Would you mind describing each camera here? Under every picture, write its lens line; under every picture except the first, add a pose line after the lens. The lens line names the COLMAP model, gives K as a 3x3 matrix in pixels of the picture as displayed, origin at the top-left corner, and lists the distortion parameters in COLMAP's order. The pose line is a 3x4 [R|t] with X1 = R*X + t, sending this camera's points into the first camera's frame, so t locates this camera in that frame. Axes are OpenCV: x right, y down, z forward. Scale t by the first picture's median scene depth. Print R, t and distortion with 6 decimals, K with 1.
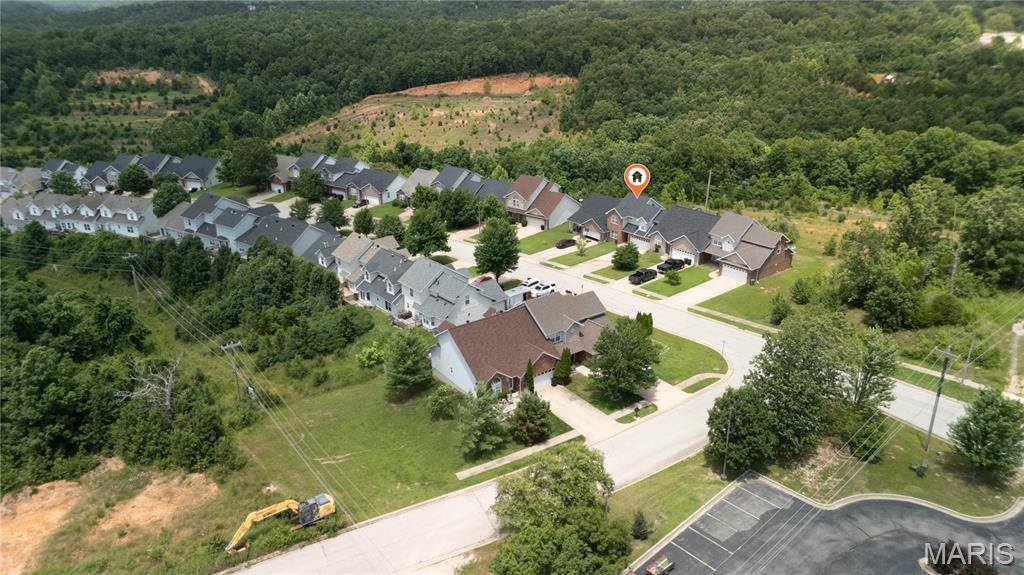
lens RADIAL K [[753.6, 0, 511.5], [0, 753.6, 291.2], [0, 0, 1]] dist [0.073754, -0.066082]
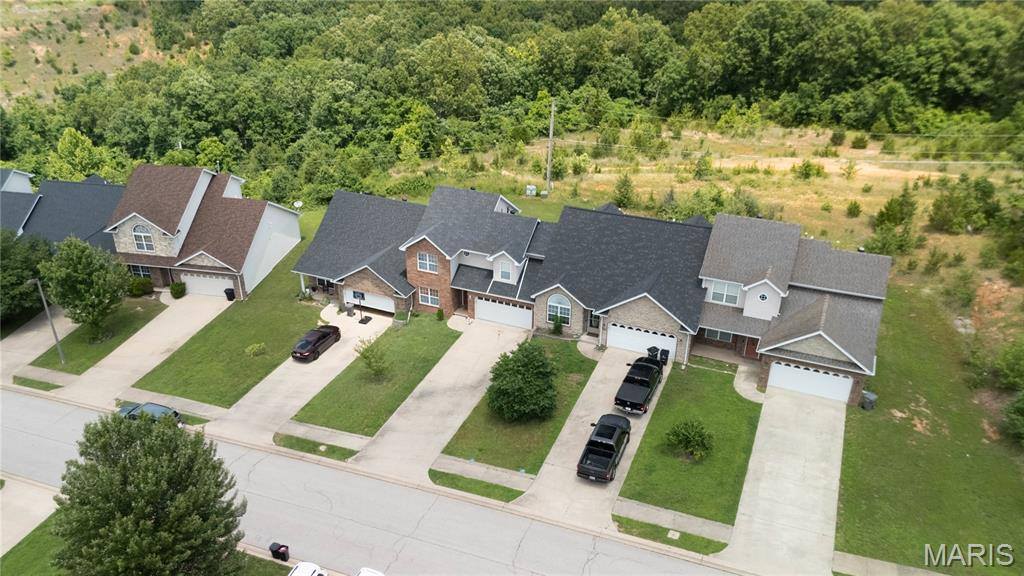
lens RADIAL K [[807.3, 0, 473.1], [0, 807.3, 319.9], [0, 0, 1]] dist [0.072175, -0.058094]
pose [[0.903086, -0.216614, 0.370828, -0.003451], [0.169843, 0.973225, 0.154874, -0.072662], [-0.394447, -0.076882, 0.915697, 0.341485]]
